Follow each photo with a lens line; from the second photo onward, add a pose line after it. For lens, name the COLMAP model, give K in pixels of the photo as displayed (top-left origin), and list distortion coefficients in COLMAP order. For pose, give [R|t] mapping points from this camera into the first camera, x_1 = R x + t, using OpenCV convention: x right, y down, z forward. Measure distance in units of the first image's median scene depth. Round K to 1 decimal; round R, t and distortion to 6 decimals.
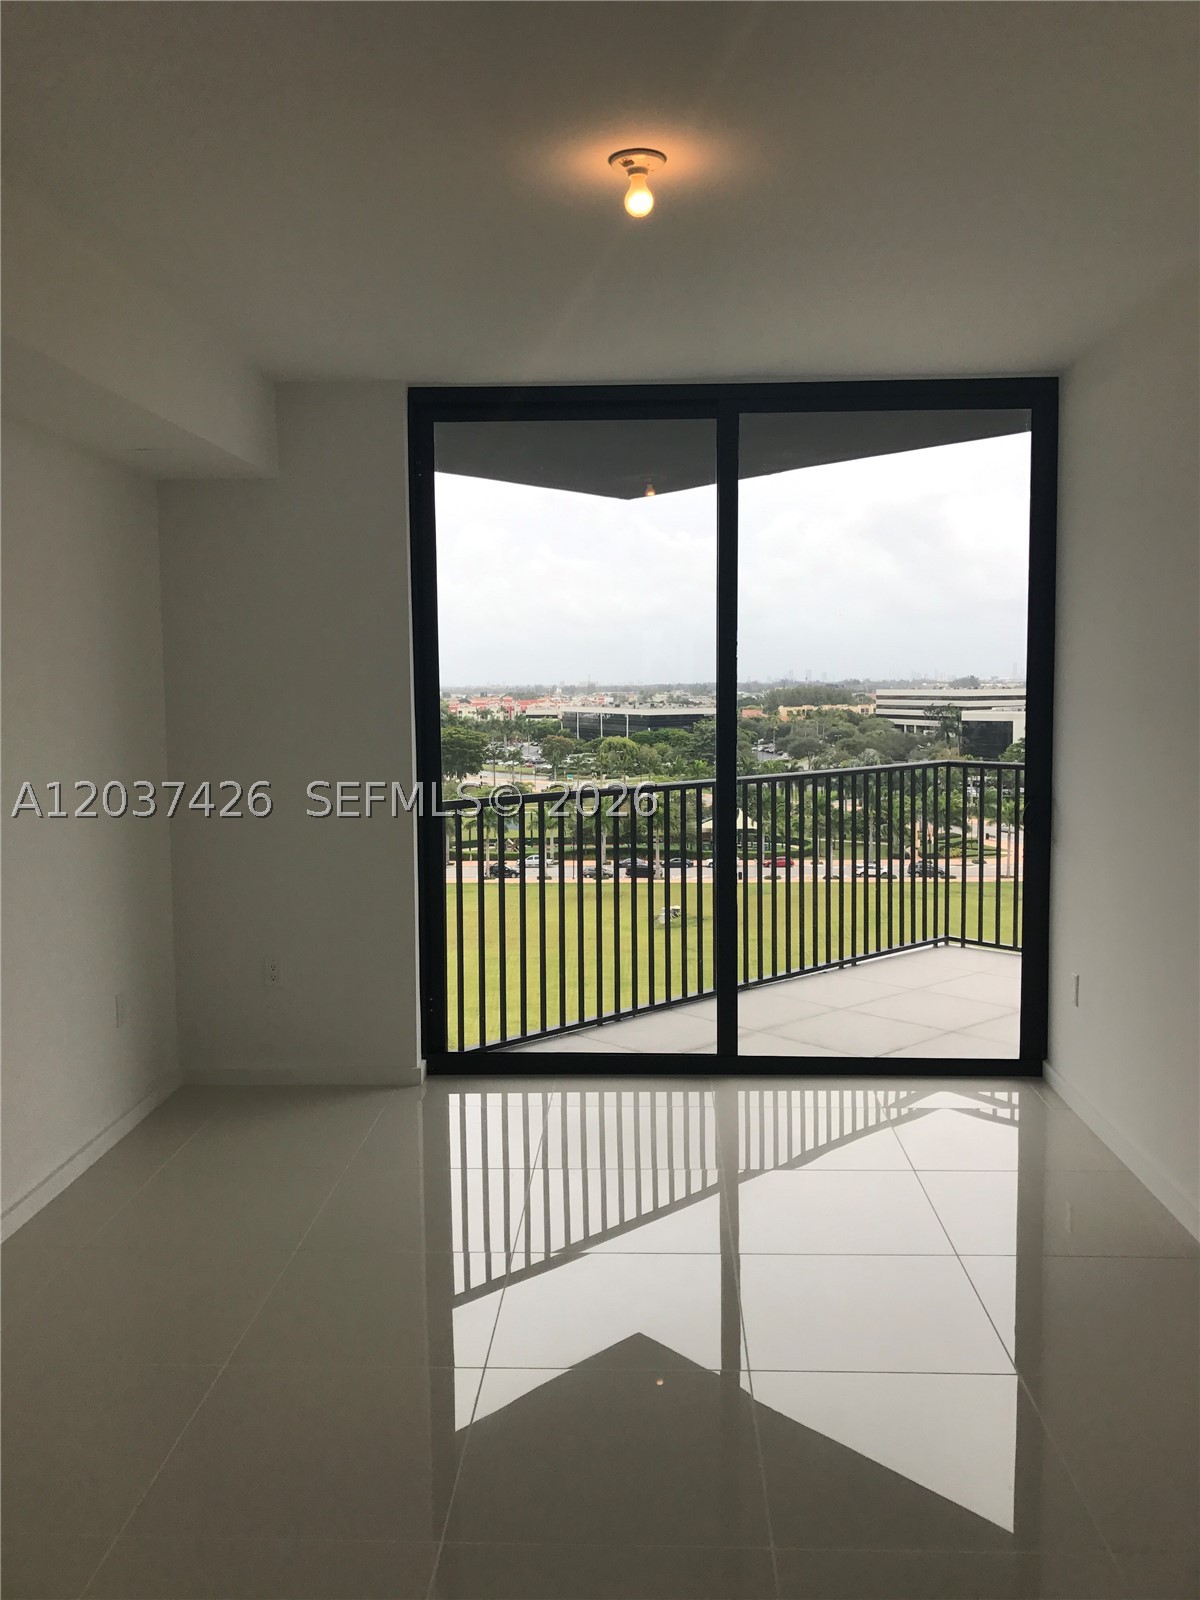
lens RADIAL K [[1317.5, 0, 562.3], [0, 1317.5, 798.2], [0, 0, 1]] dist [-0.062714, -0.003221]
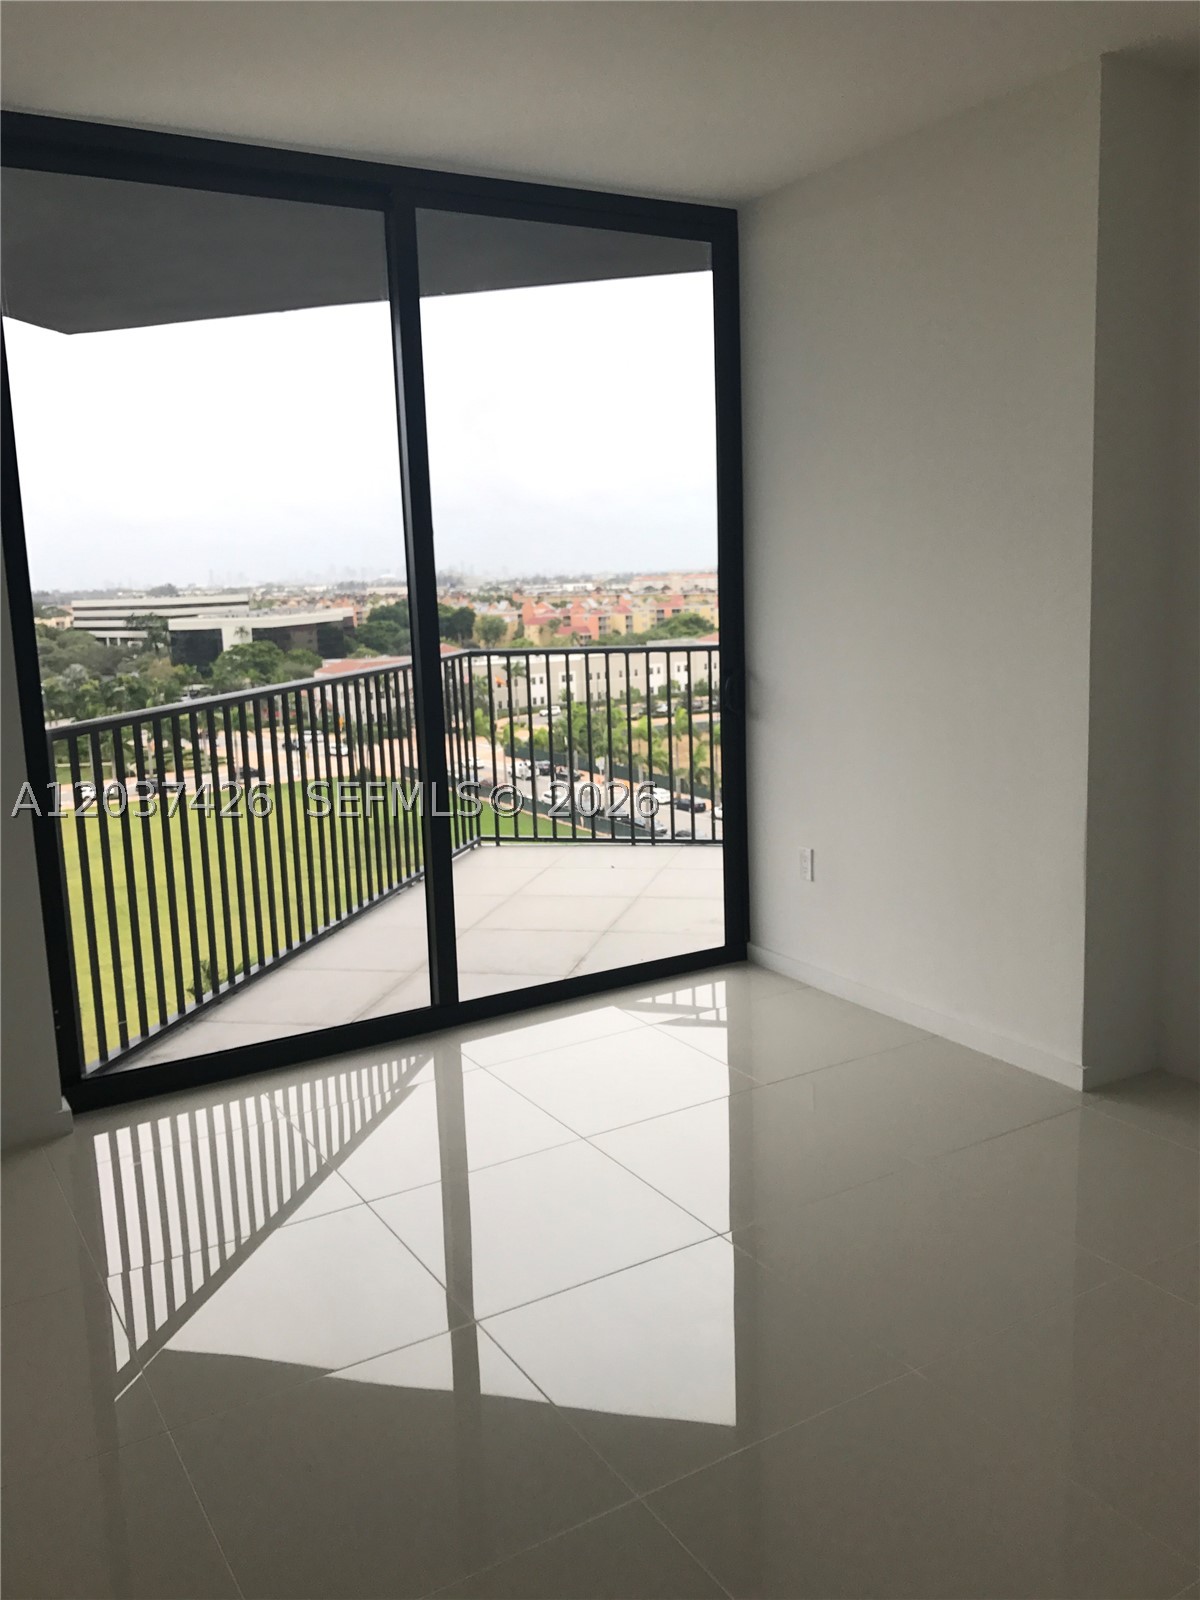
lens RADIAL K [[1307.0, 0, 600.0], [0, 1307.0, 800.0], [0, 0, 1]] dist [0.059314, -0.142812]
pose [[0.811517, -0.117012, 0.572494, -0.252547], [0.077142, 0.992623, 0.093533, -0.004576], [-0.579215, -0.031740, 0.814557, 0.255042]]
